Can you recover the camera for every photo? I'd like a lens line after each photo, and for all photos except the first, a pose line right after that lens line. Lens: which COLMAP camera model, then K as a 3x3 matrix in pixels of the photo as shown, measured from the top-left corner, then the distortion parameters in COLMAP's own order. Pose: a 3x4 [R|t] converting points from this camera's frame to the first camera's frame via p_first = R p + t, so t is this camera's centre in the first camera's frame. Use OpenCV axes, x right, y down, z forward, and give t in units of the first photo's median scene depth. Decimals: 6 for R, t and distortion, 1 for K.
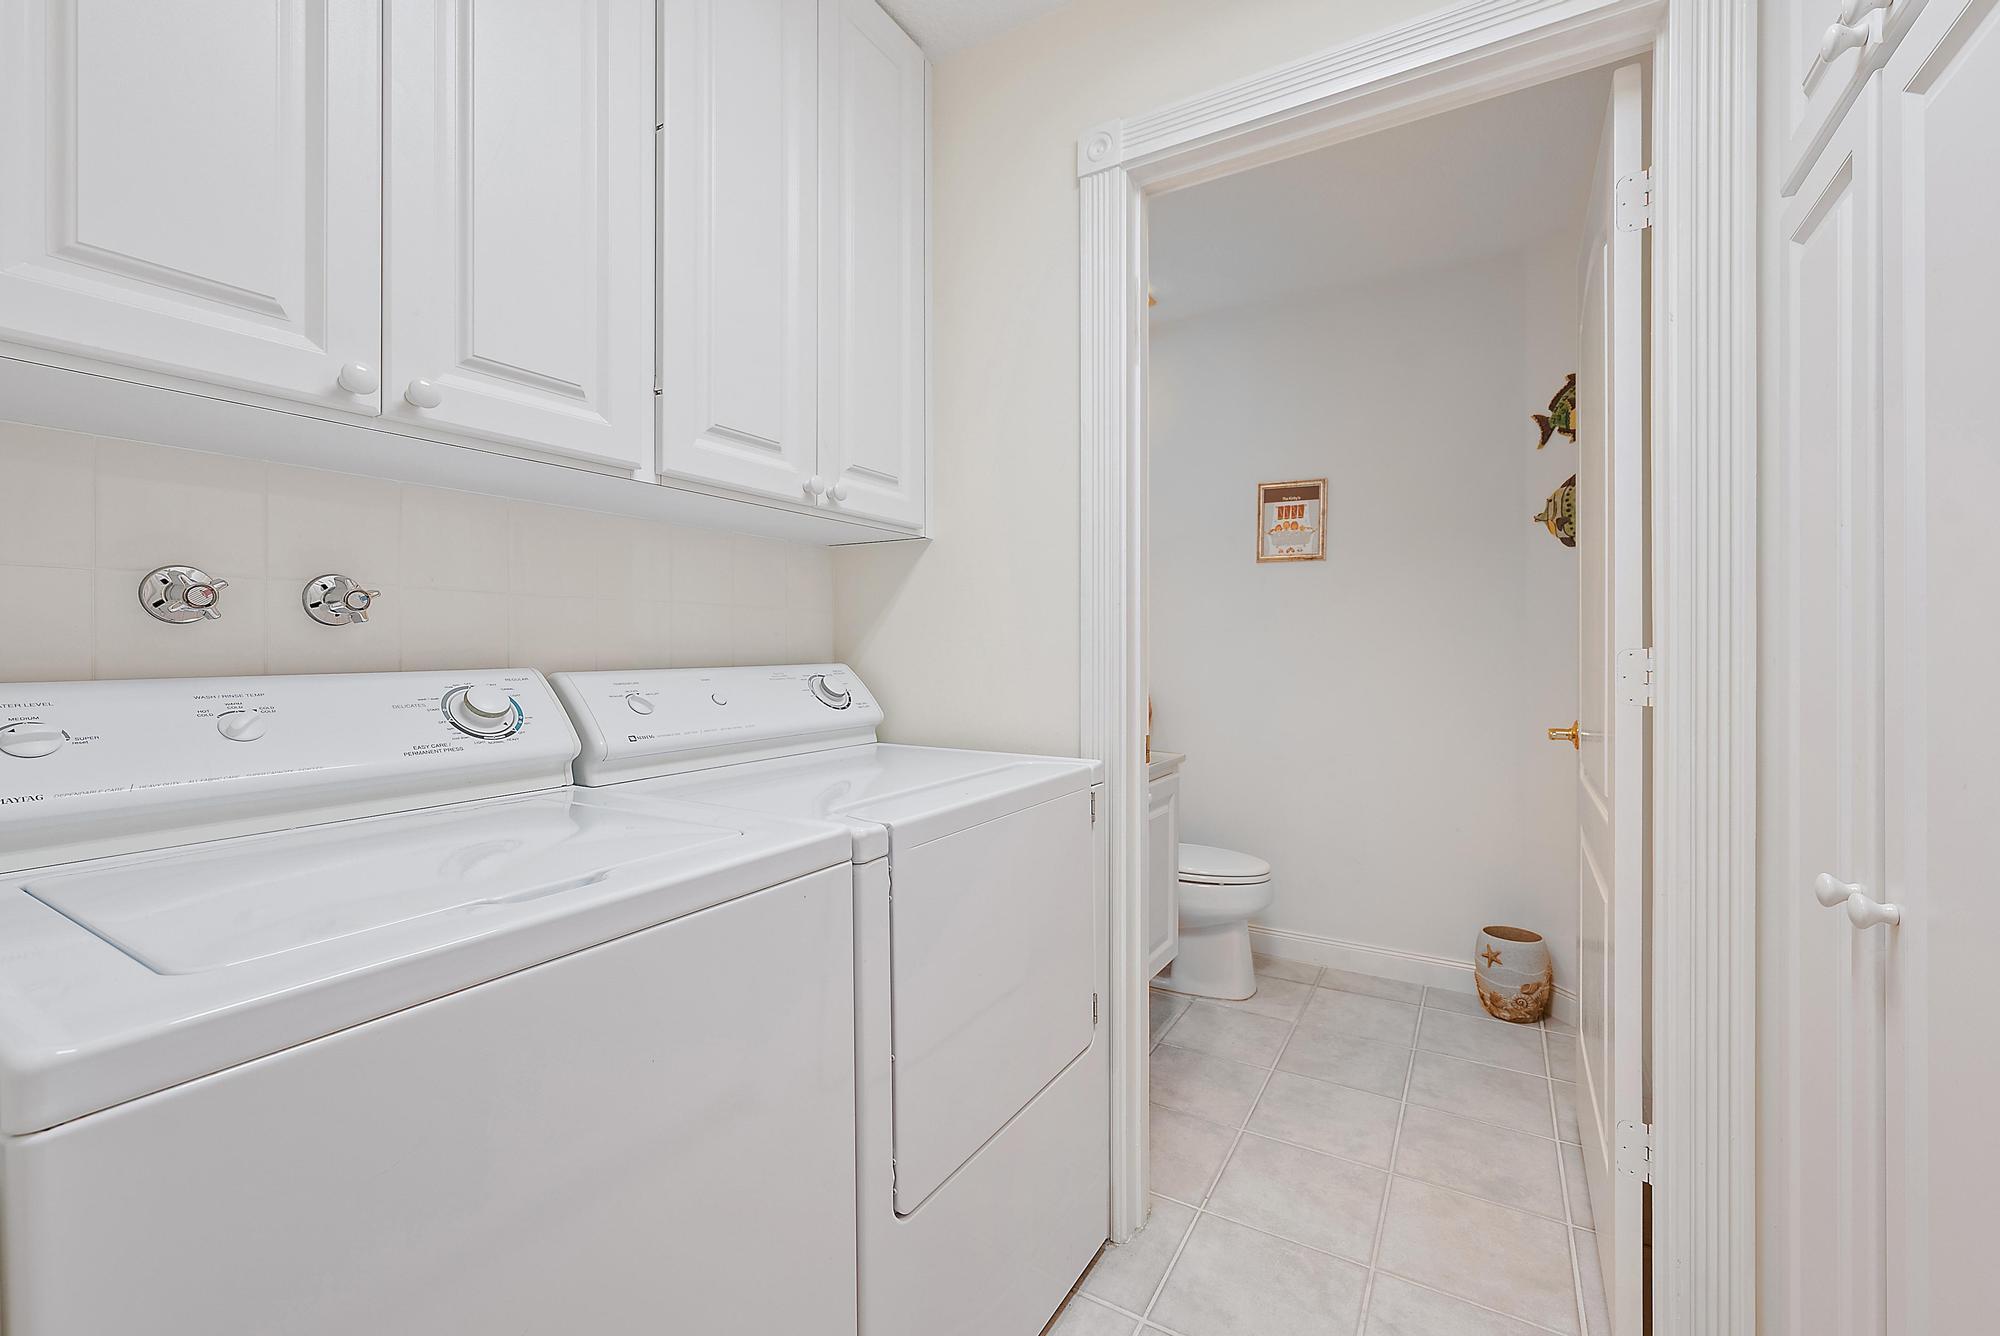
lens RADIAL K [[833.4, 0, 1000.7], [0, 833.4, 660.0], [0, 0, 1]] dist [0.001699, -0.000367]
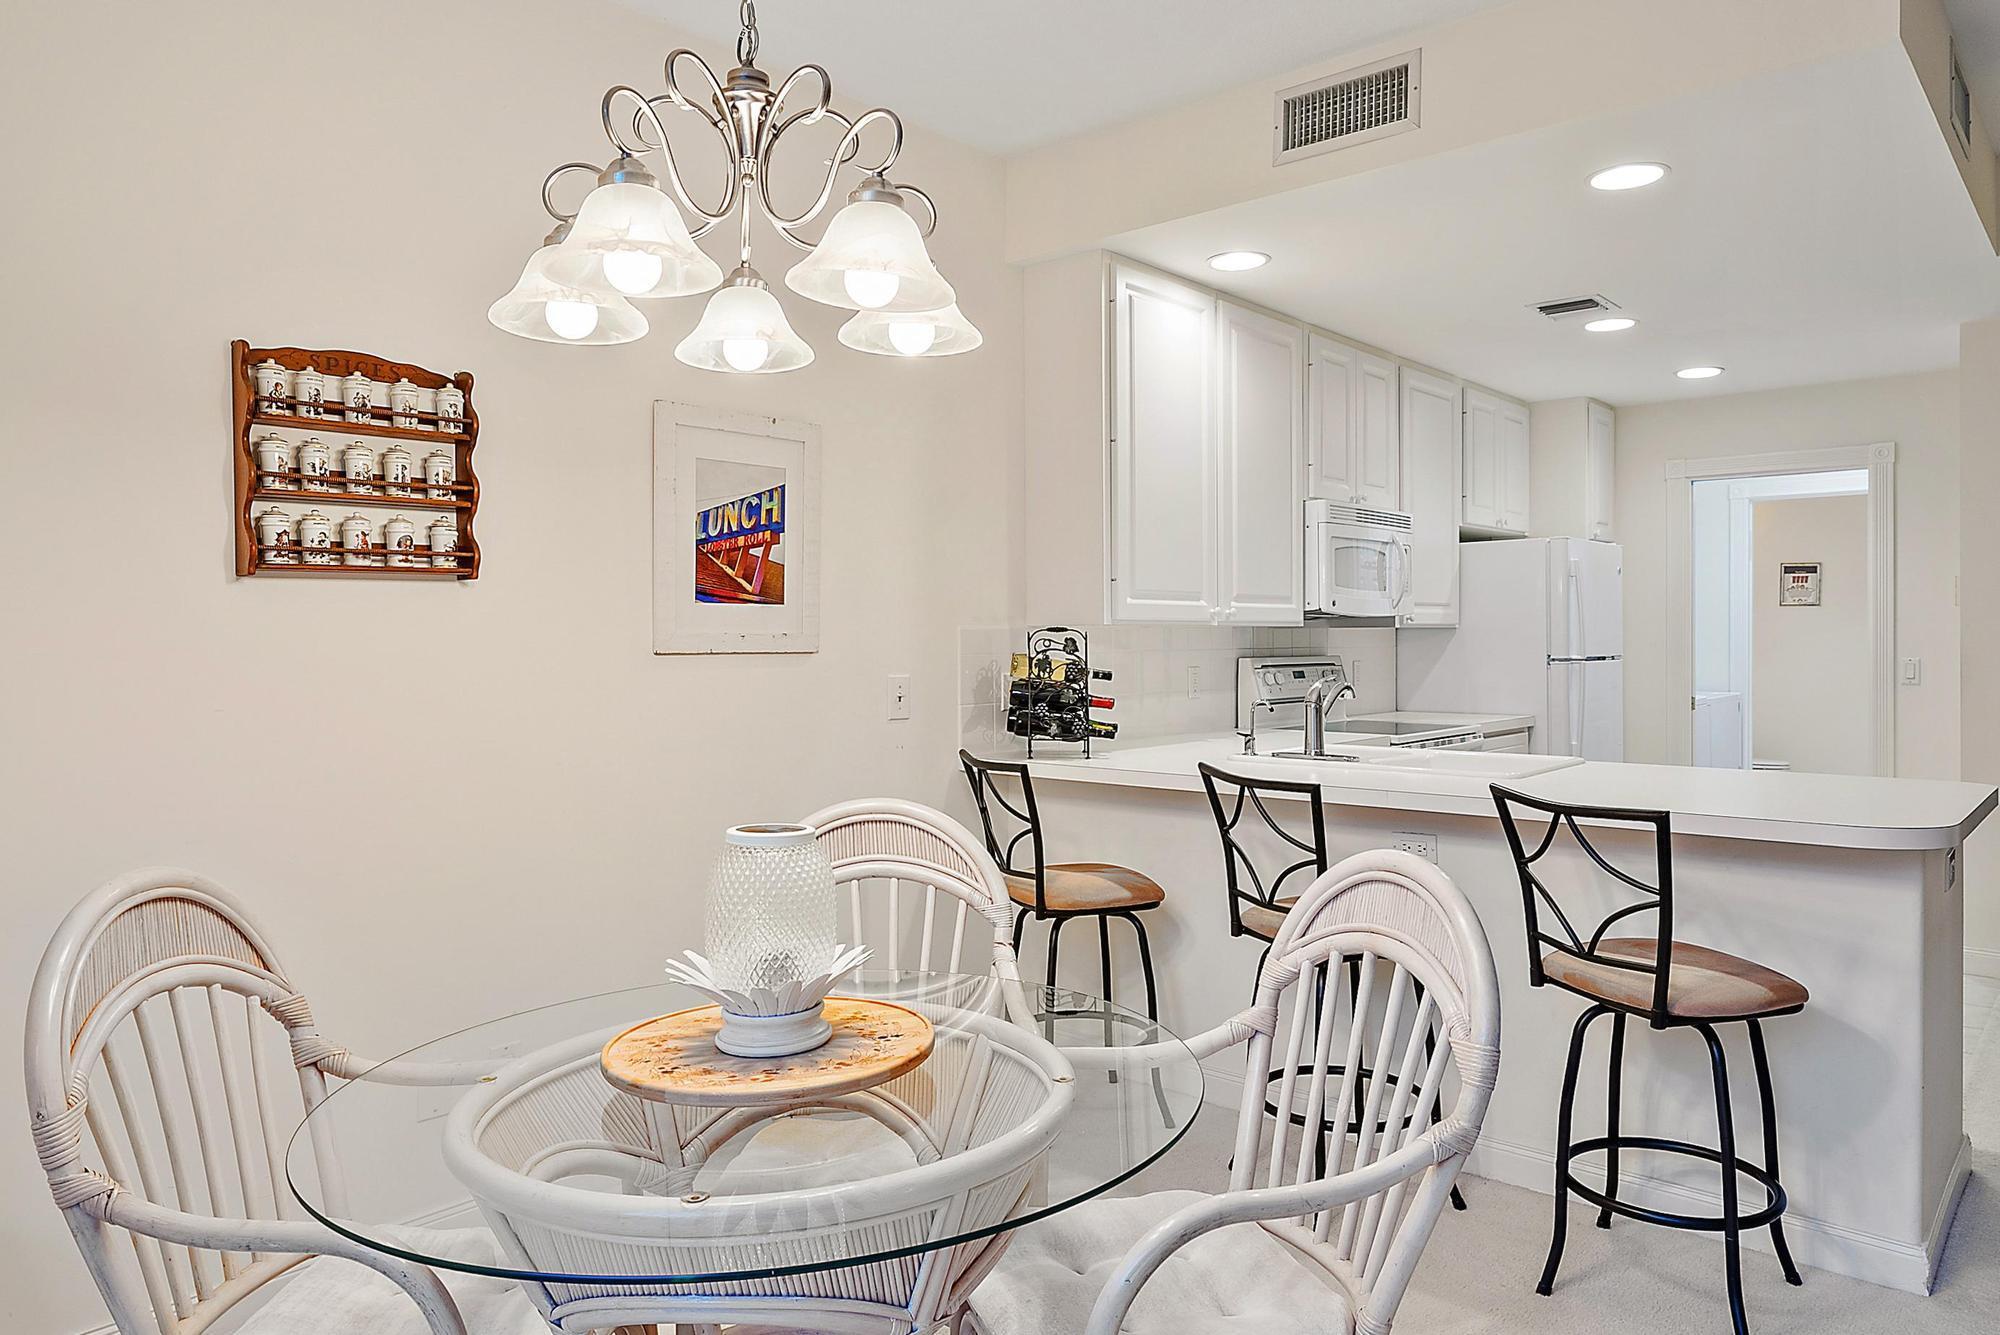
lens RADIAL K [[1291.5, 0, 1015.7], [0, 1291.5, 651.7], [0, 0, 1]] dist [-0.012029, 0.000209]
pose [[0.981987, 0.000163, -0.188950, -0.879836], [-0.000905, 0.999992, -0.003844, -0.006630], [0.188948, 0.003945, 0.981979, -2.277246]]
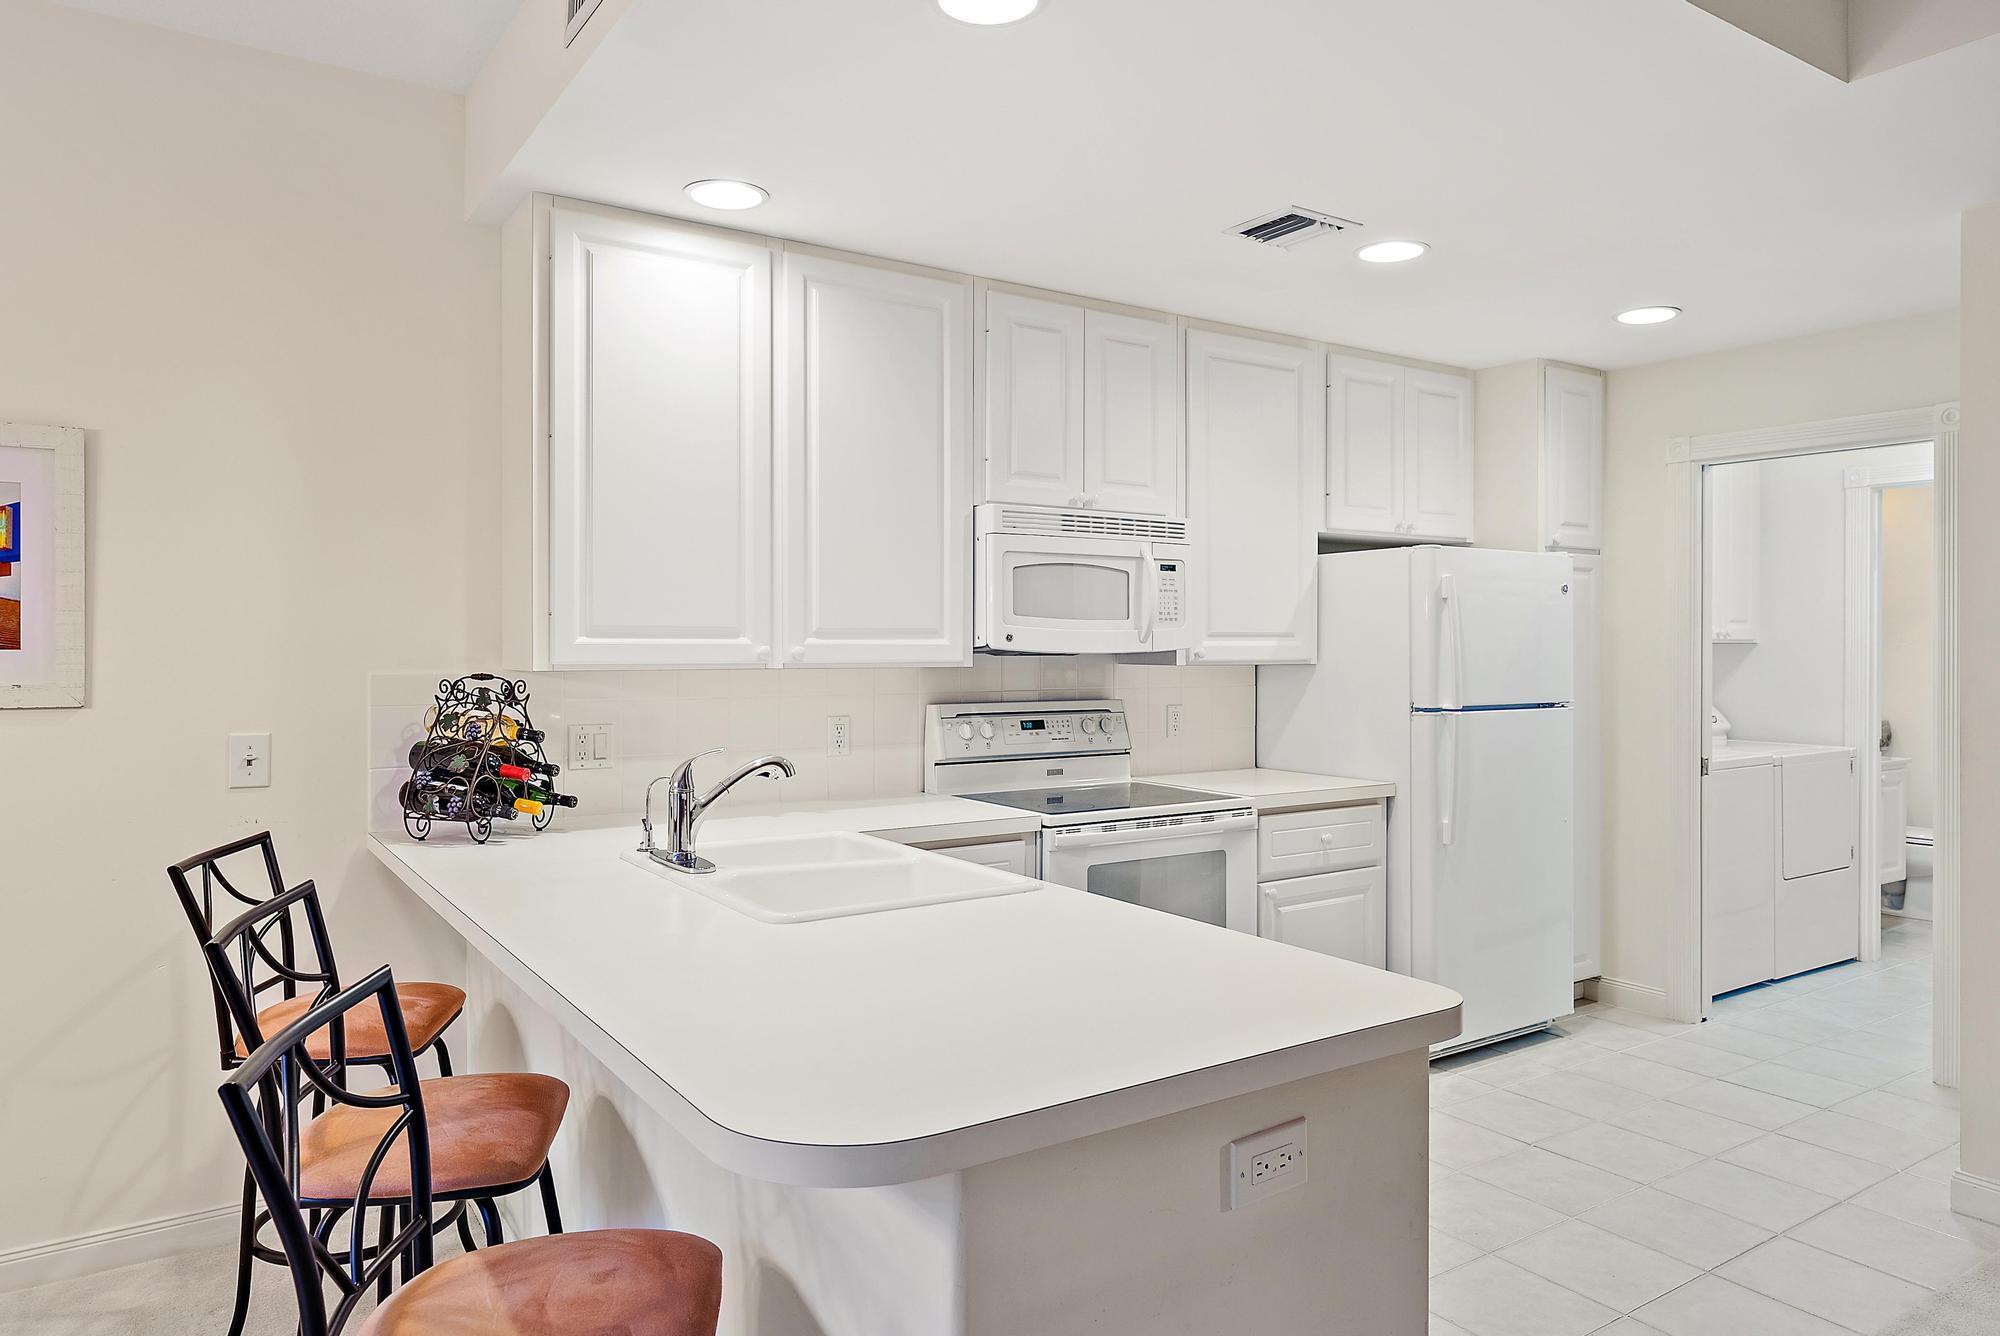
lens RADIAL K [[1286.8, 0, 1001.9], [0, 1286.8, 653.0], [0, 0, 1]] dist [0.000688, 0.001269]
pose [[0.905963, 0.005839, -0.423317, -0.278697], [-0.010167, 0.999917, -0.007966, -0.048459], [0.423236, 0.011521, 0.905946, -1.752700]]
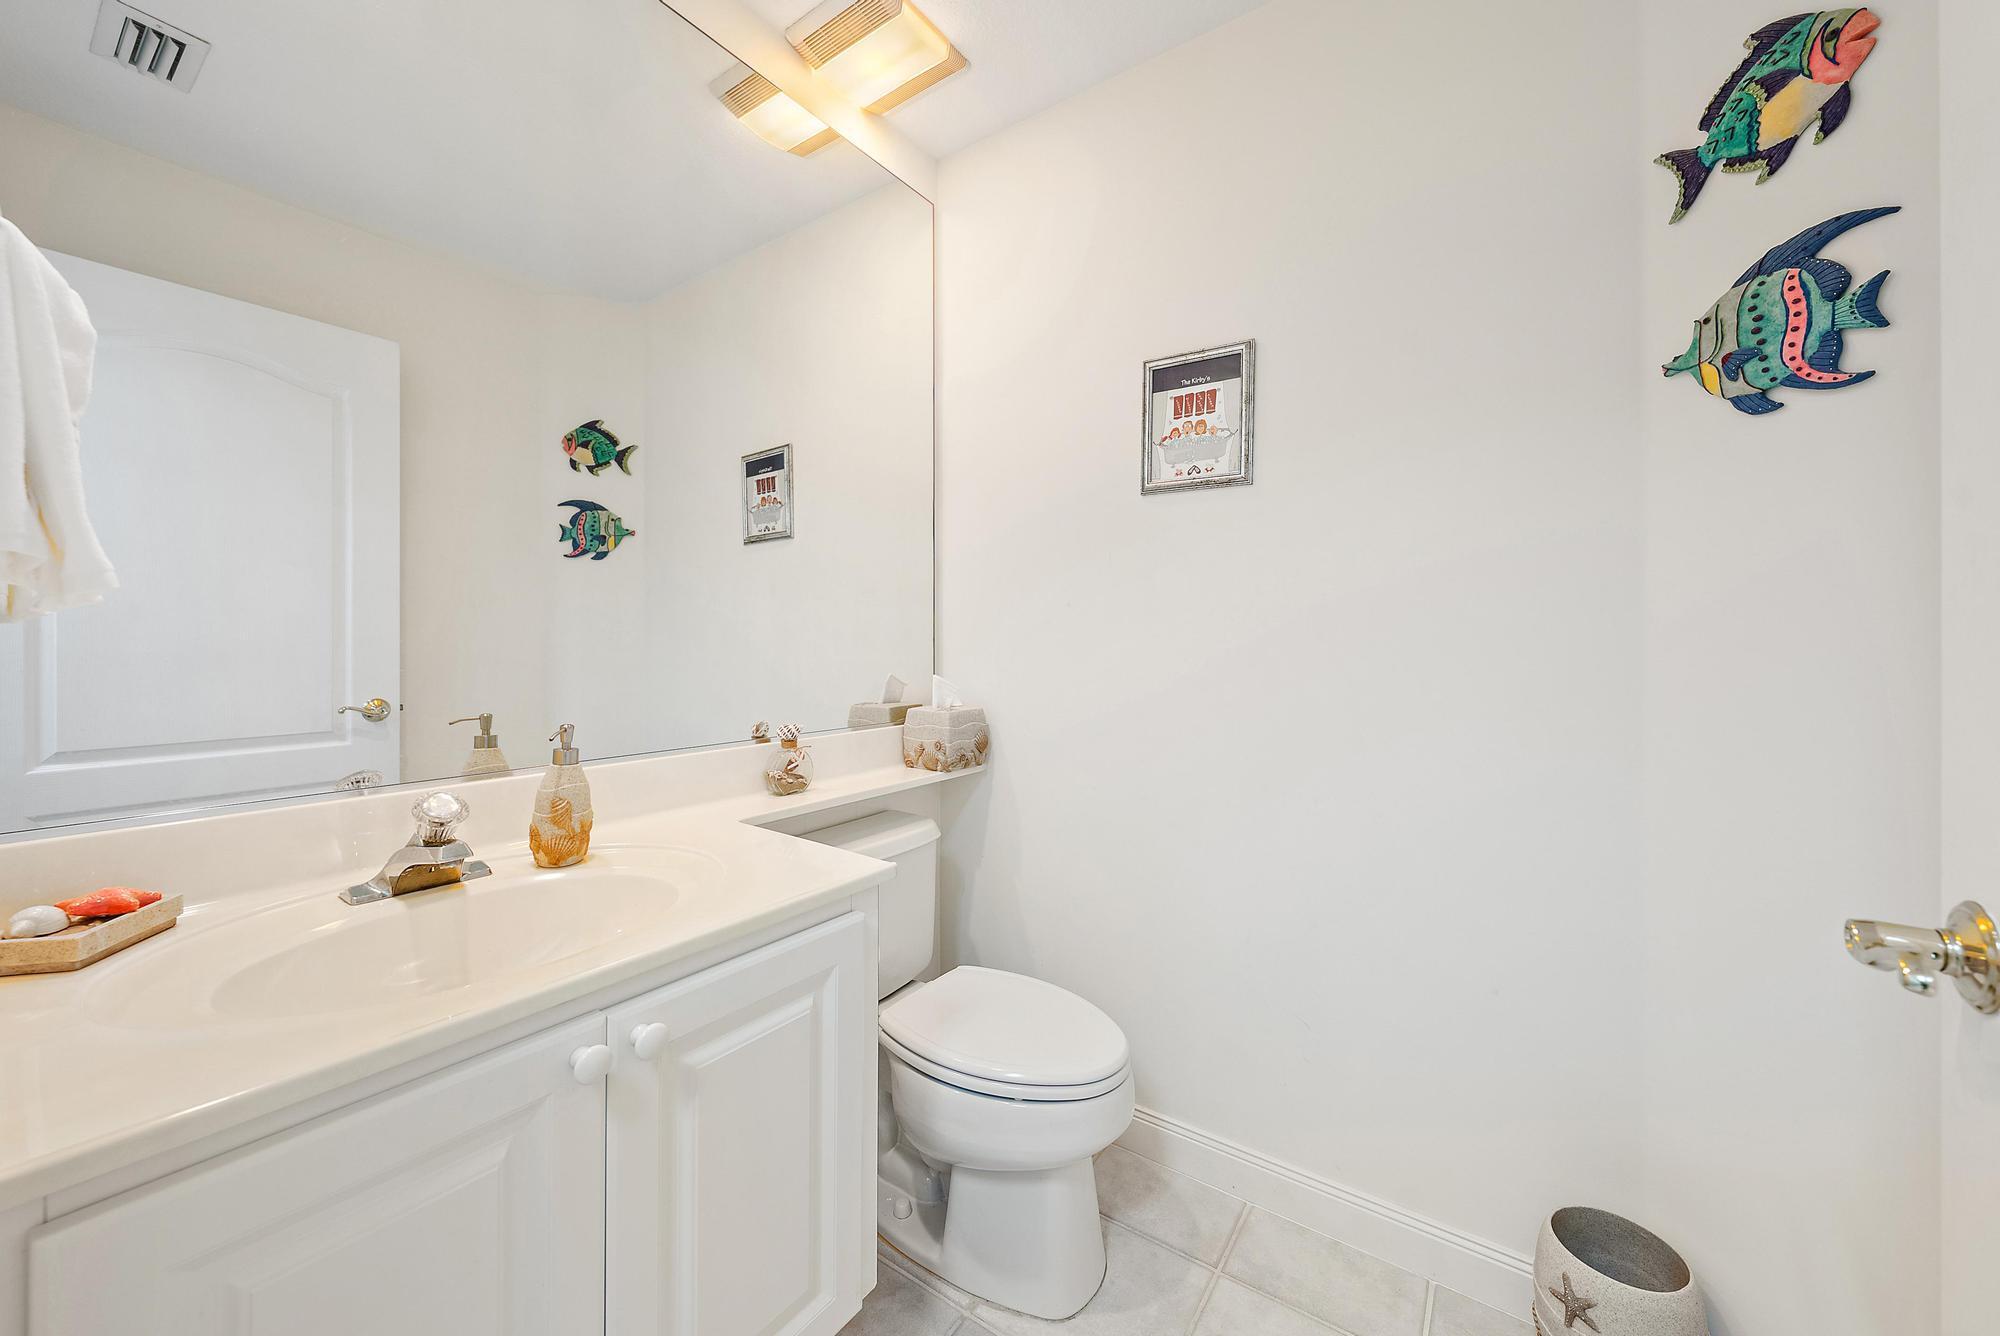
lens RADIAL K [[746.8, 0, 1007.1], [0, 746.8, 652.5], [0, 0, 1]] dist [-0.002845, -0.000493]
pose [[0.997721, 0.000373, -0.067475, 0.273823], [-0.000321, 1.000000, 0.000773, -0.006140], [0.067476, -0.000749, 0.997721, 0.513328]]
